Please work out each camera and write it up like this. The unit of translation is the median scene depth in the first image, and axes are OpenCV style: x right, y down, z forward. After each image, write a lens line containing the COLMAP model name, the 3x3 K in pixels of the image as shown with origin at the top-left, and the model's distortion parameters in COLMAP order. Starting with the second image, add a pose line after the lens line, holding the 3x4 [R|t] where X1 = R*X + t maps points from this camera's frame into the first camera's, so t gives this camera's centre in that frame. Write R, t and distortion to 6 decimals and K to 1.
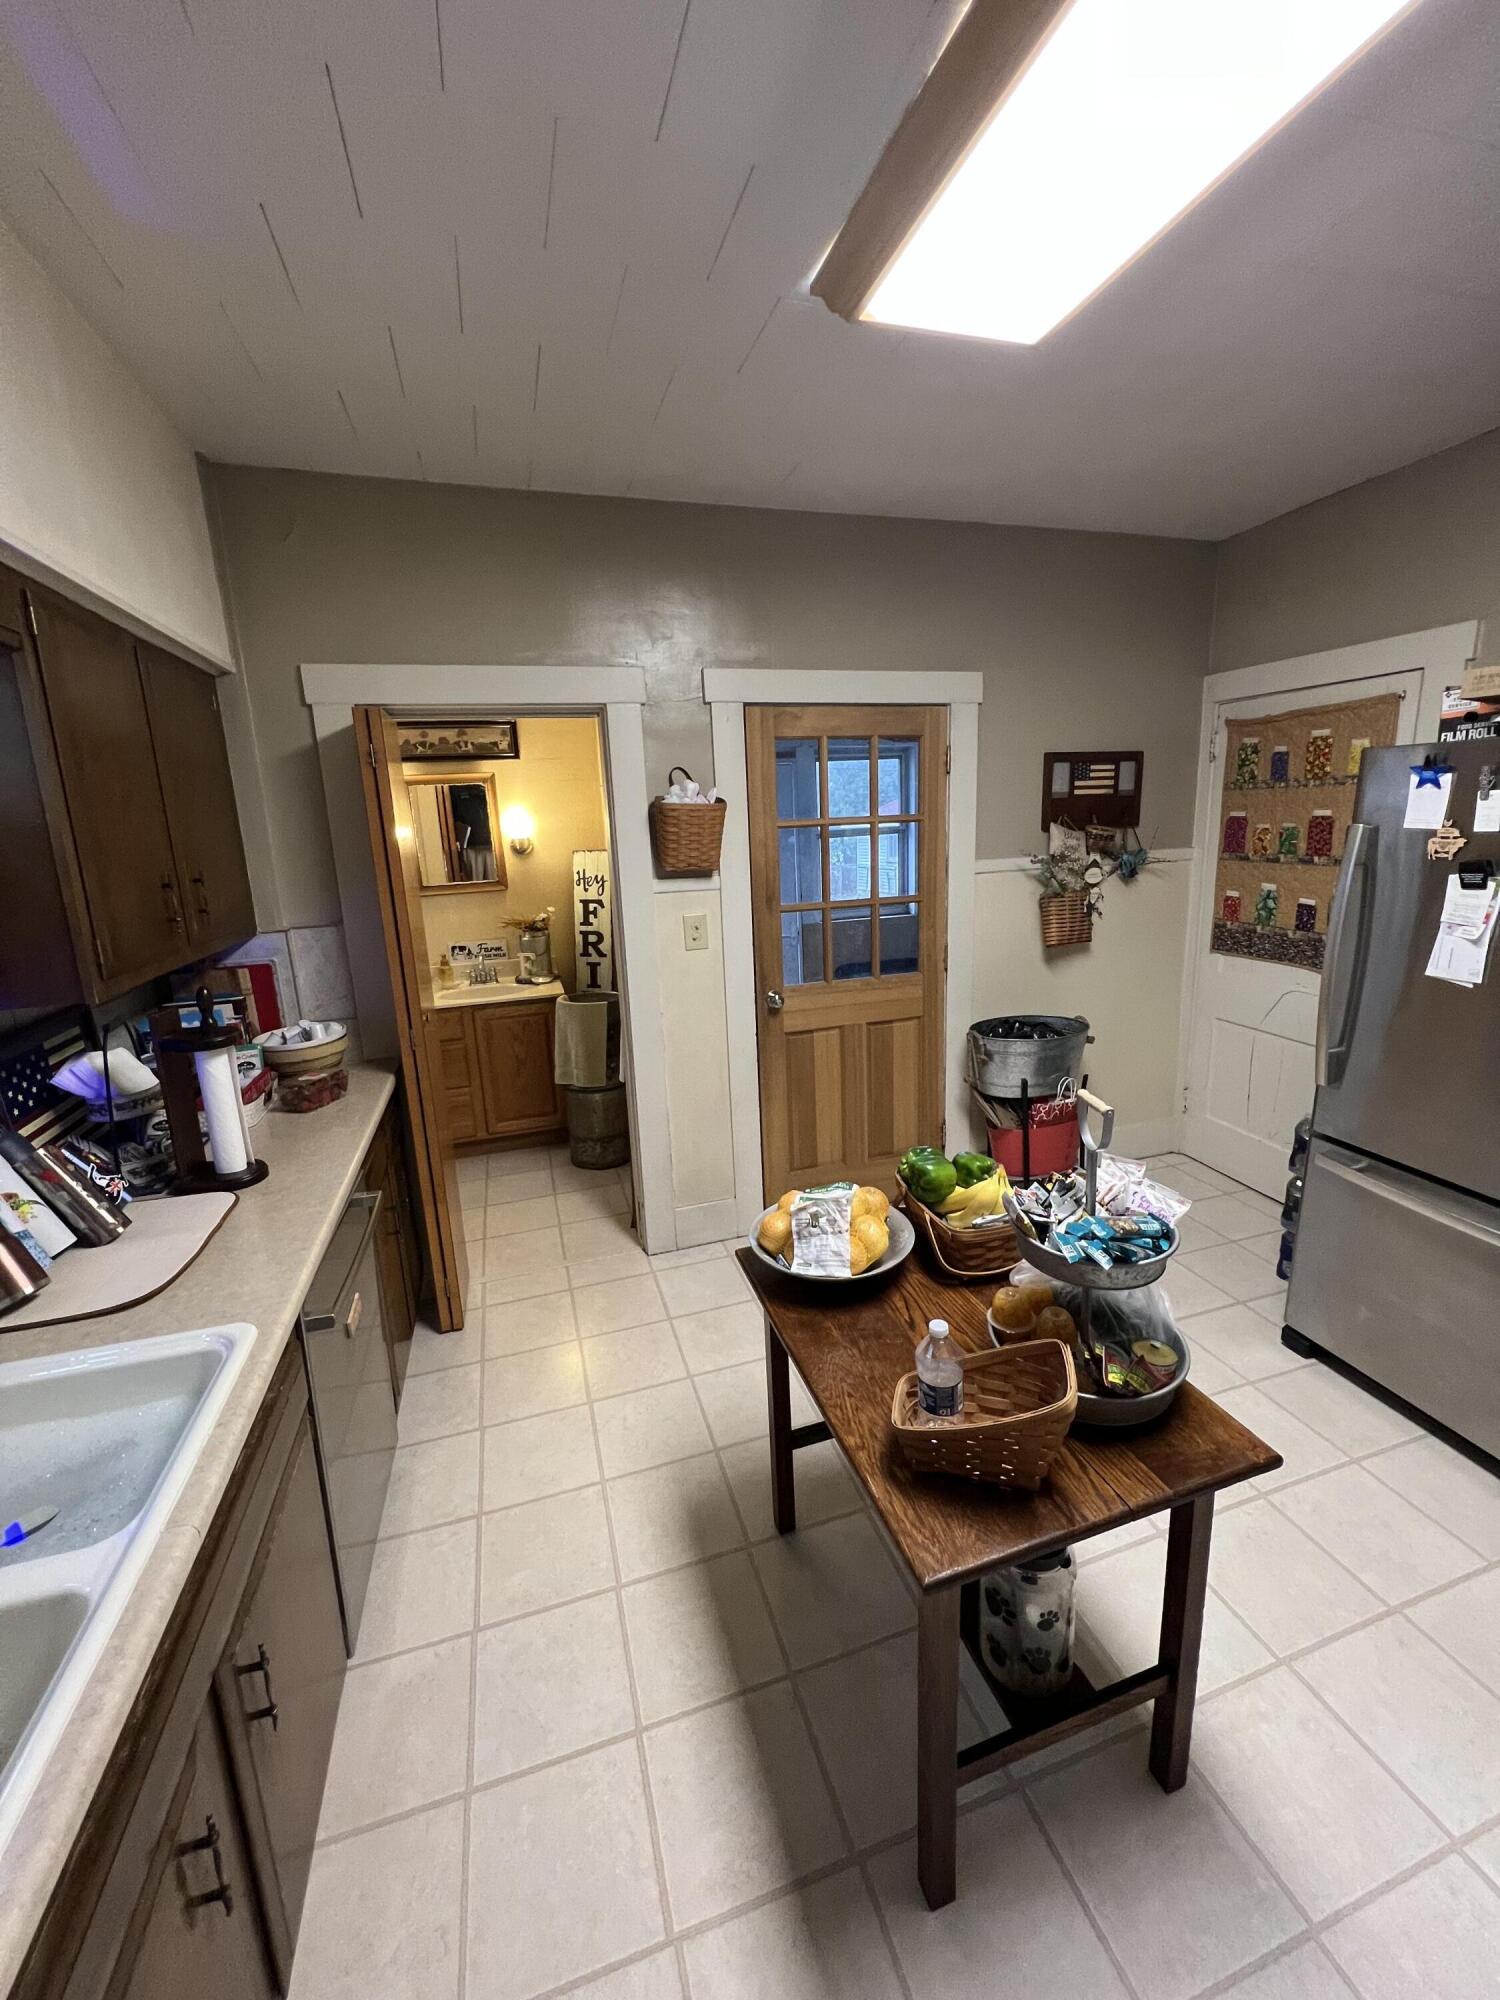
lens RADIAL K [[798.8, 0, 758.7], [0, 798.8, 990.9], [0, 0, 1]] dist [0.001113, 0.000022]
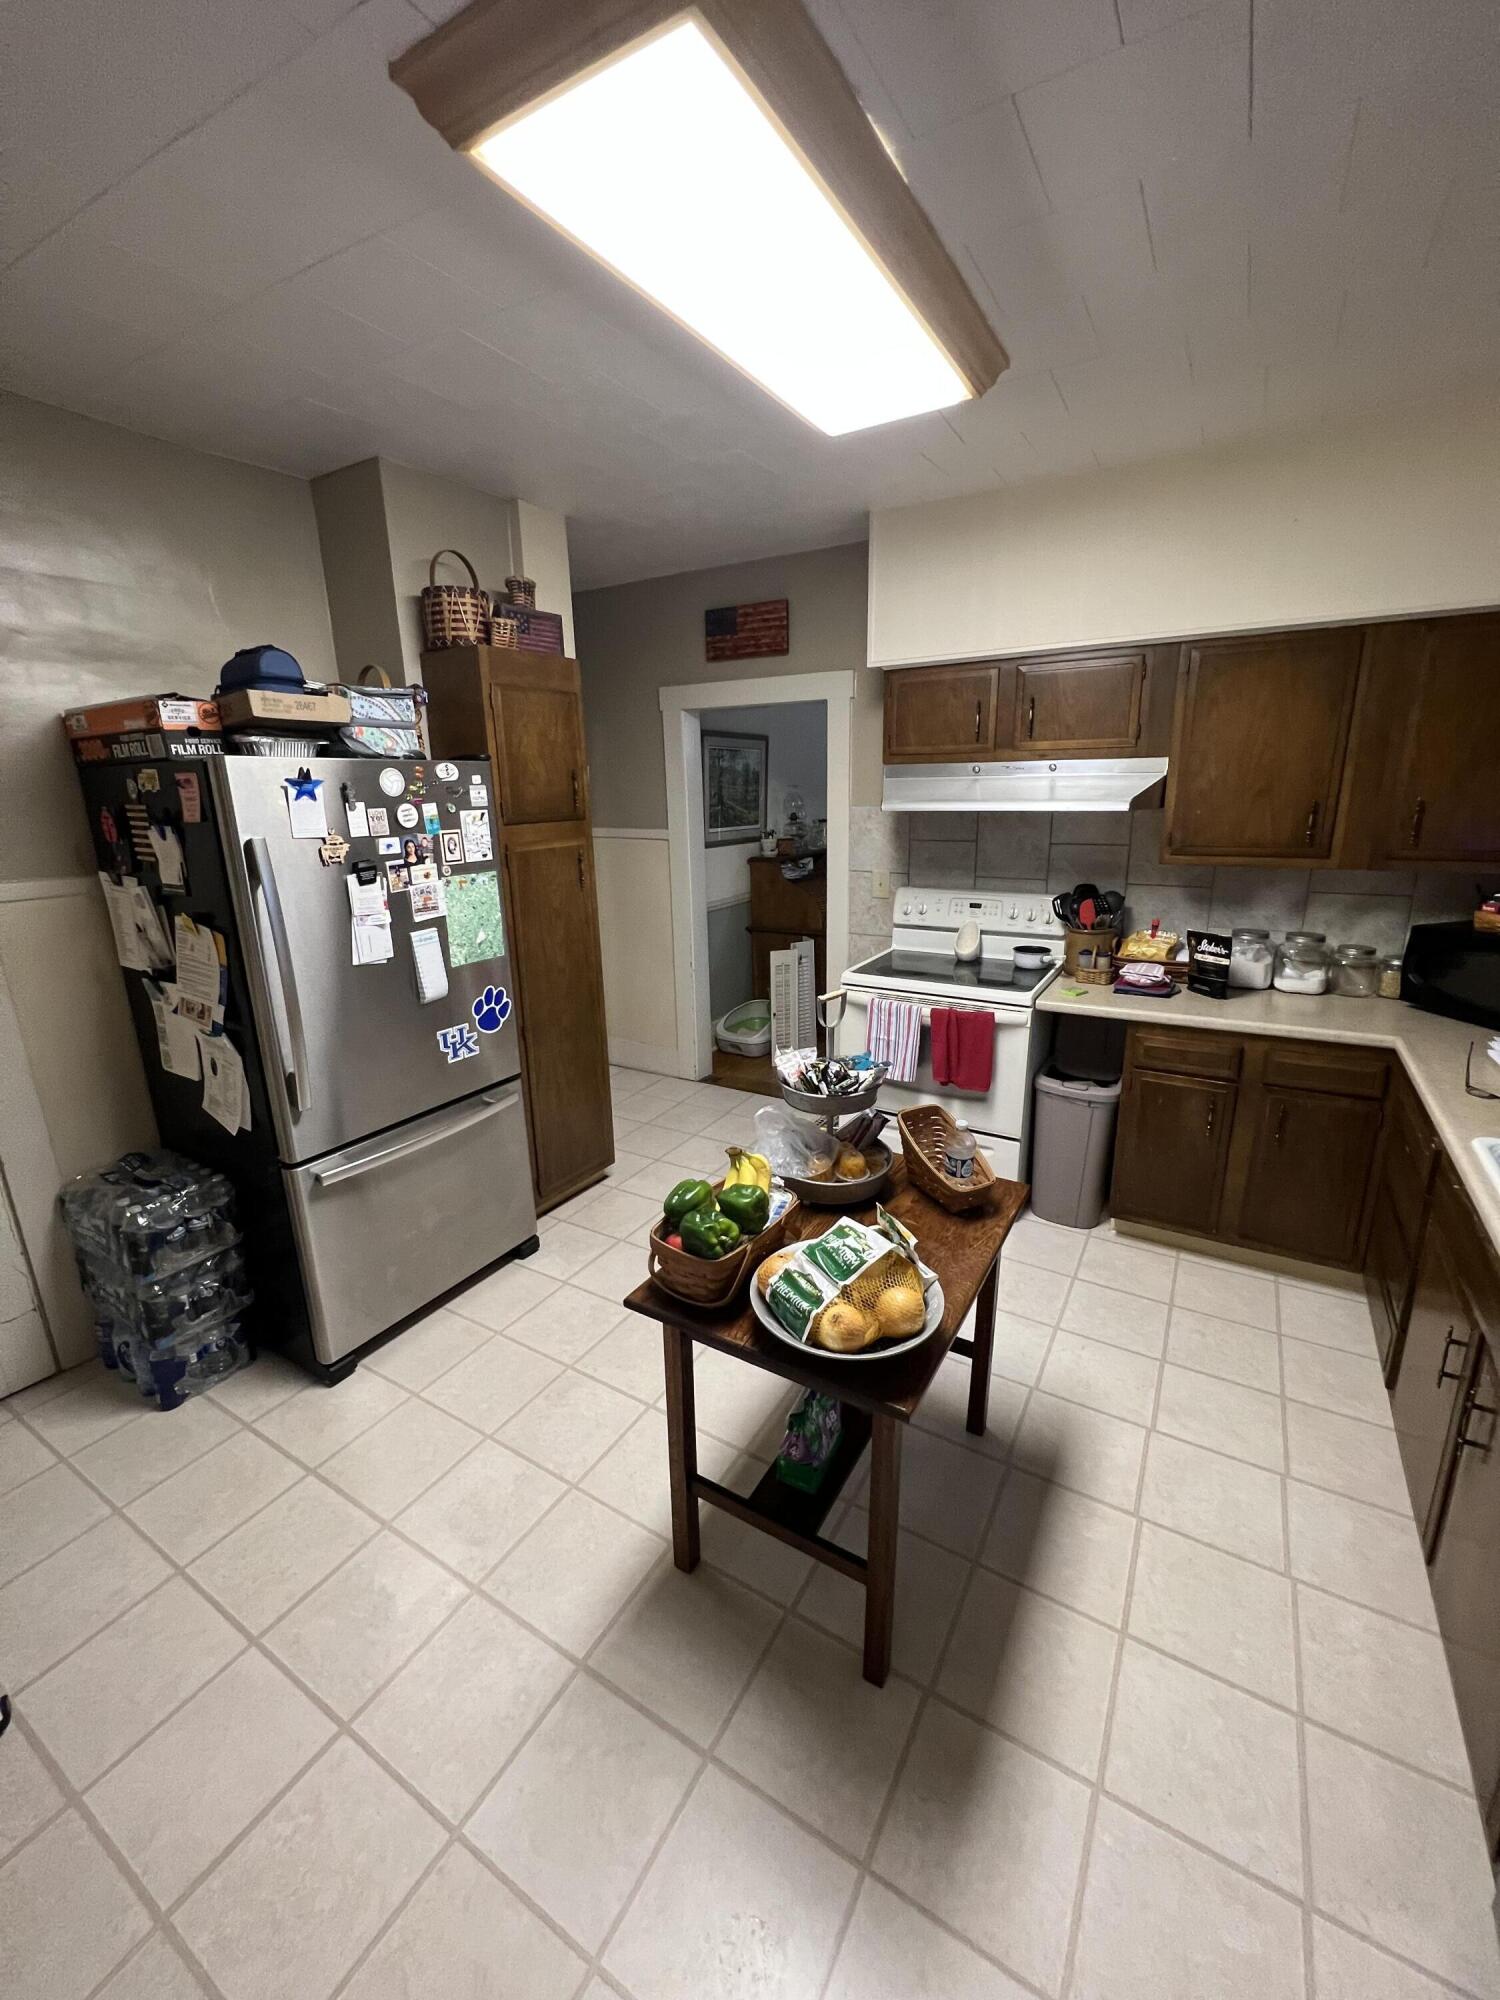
lens RADIAL K [[798.8, 0, 751.1], [0, 798.8, 994.7], [0, 0, 1]] dist [0.001113, 0.000022]
pose [[-0.667597, -0.142102, 0.730836, -0.382049], [0.201339, 0.910584, 0.360969, -0.283567], [-0.716782, 0.388128, -0.579293, 1.299610]]
